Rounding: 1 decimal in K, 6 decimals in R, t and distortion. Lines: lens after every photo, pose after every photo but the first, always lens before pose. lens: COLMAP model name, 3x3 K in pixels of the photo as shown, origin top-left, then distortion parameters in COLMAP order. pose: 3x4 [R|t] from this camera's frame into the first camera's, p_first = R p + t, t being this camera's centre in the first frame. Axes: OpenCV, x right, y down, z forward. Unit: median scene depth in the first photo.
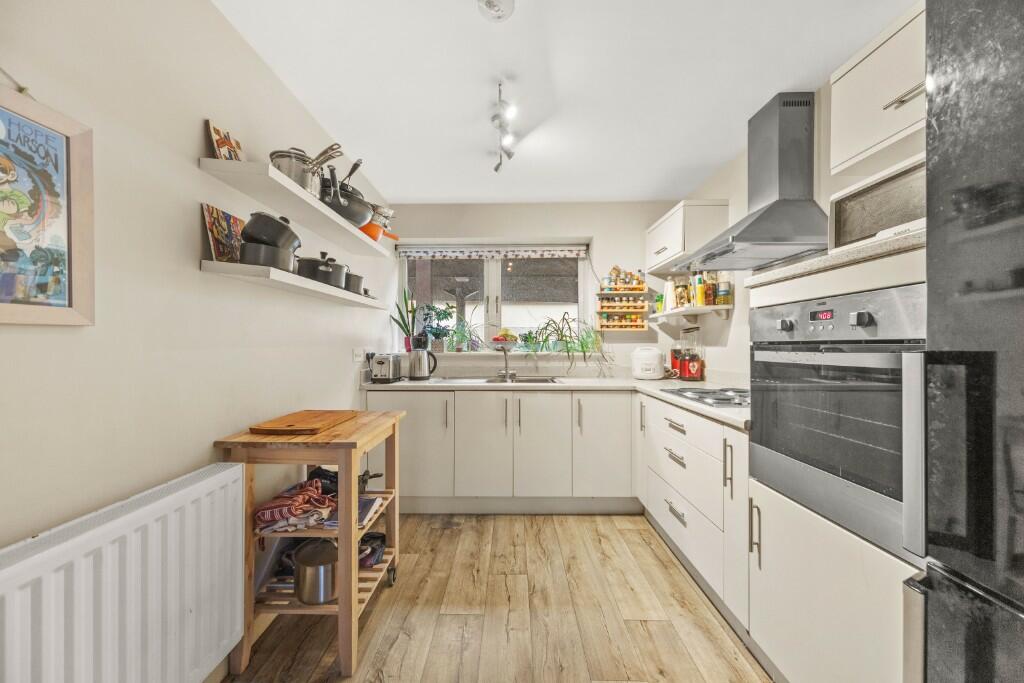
lens RADIAL K [[356.2, 0, 508.5], [0, 356.2, 342.4], [0, 0, 1]] dist [0.002609, -0.000329]
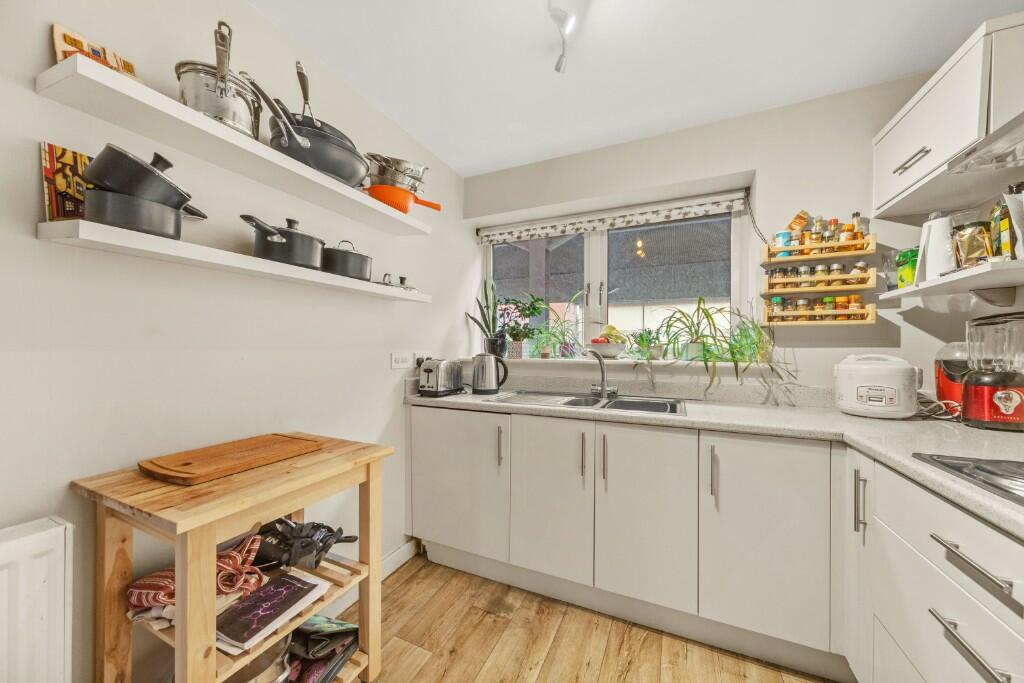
lens RADIAL K [[356.2, 0, 515.5], [0, 356.2, 348.4], [0, 0, 1]] dist [0.002609, -0.000329]
pose [[0.915948, 0.005190, -0.401263, 0.120702], [-0.003464, 0.999981, 0.005027, 0.002939], [0.401282, -0.003214, 0.915949, 0.315626]]
